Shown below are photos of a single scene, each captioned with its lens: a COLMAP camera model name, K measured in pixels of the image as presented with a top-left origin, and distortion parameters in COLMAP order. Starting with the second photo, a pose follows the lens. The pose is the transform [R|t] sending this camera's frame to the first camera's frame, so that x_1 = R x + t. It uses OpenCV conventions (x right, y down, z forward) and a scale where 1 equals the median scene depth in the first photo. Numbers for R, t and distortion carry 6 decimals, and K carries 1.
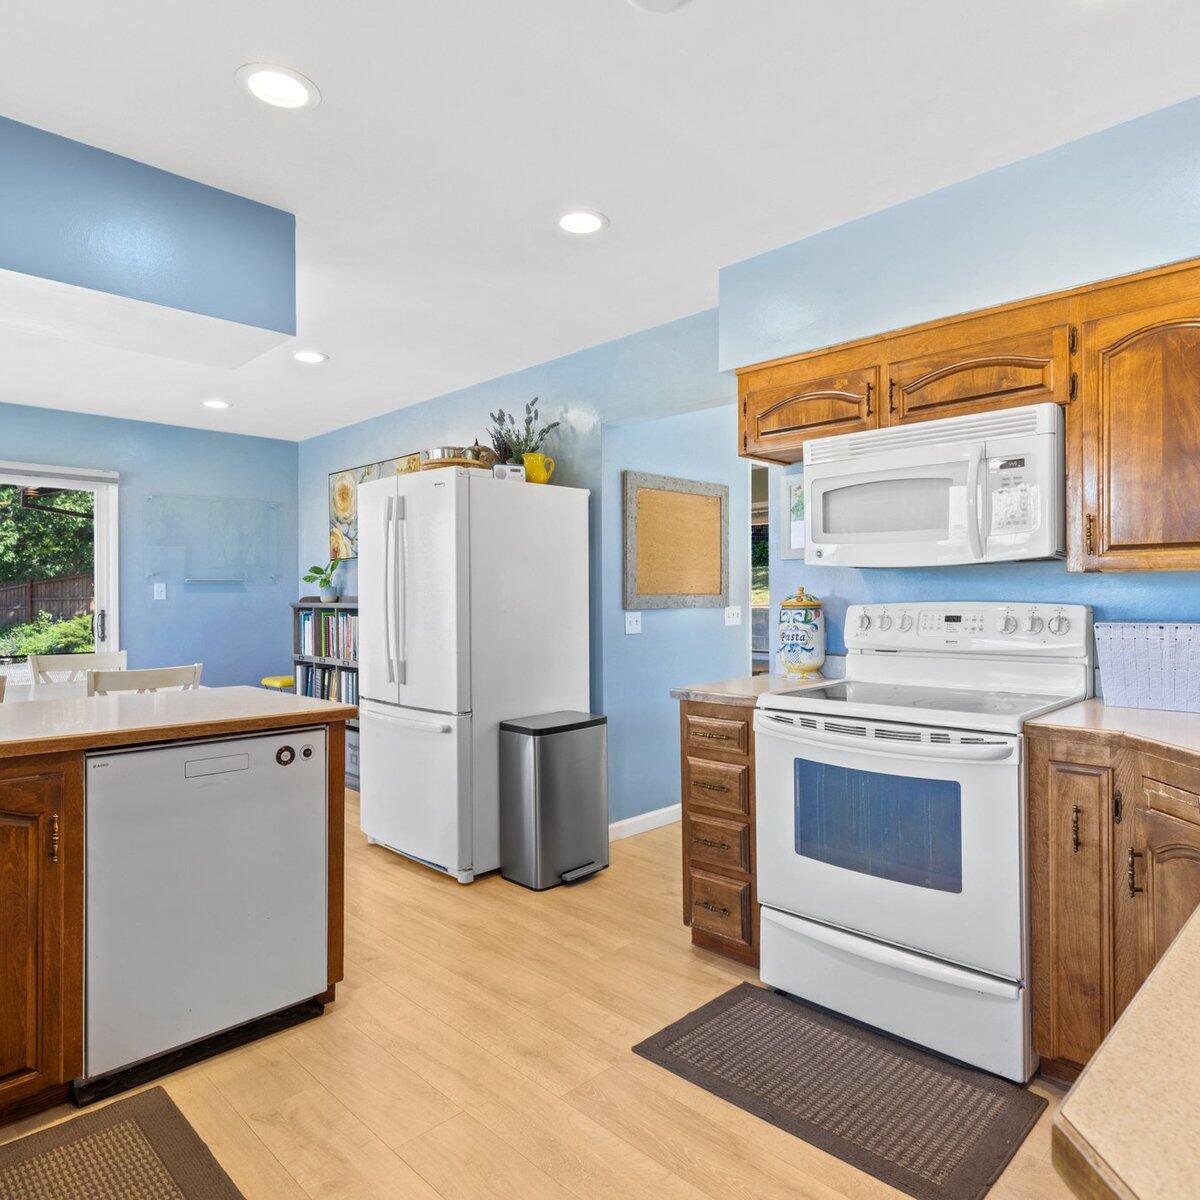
lens RADIAL K [[805.8, 0, 602.2], [0, 805.8, 598.7], [0, 0, 1]] dist [-0.000187, -0.009651]
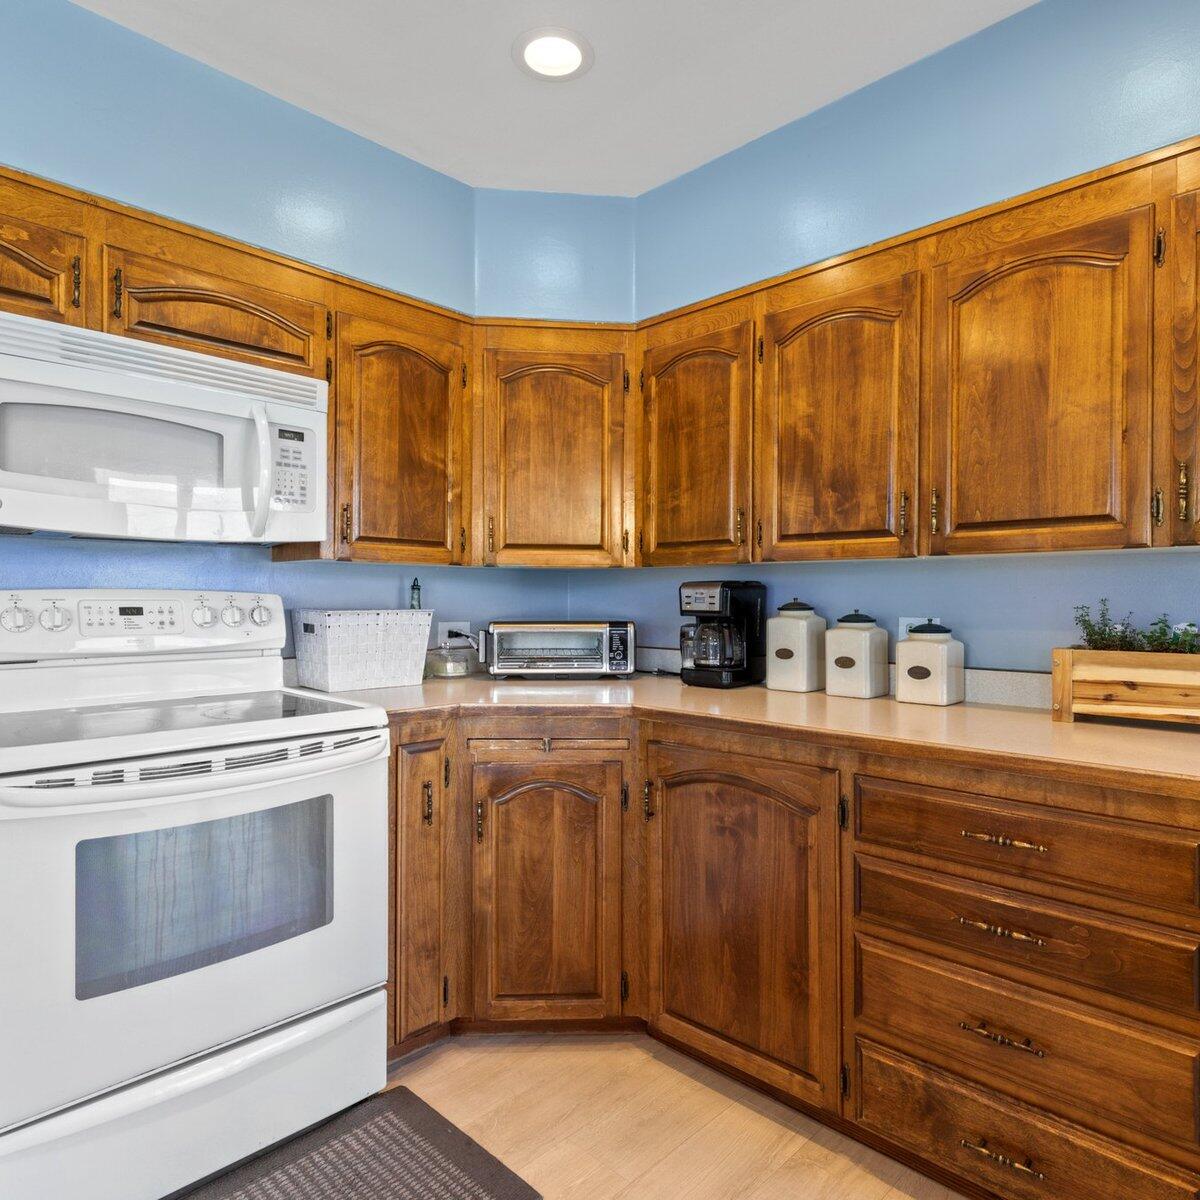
lens RADIAL K [[805.8, 0, 602.0], [0, 805.8, 601.2], [0, 0, 1]] dist [-0.000187, -0.009651]
pose [[-0.034604, 0.006451, 0.999380, -0.420599], [-0.001791, 0.999977, -0.006516, 0.024313], [-0.999399, -0.002015, -0.034592, 0.716232]]
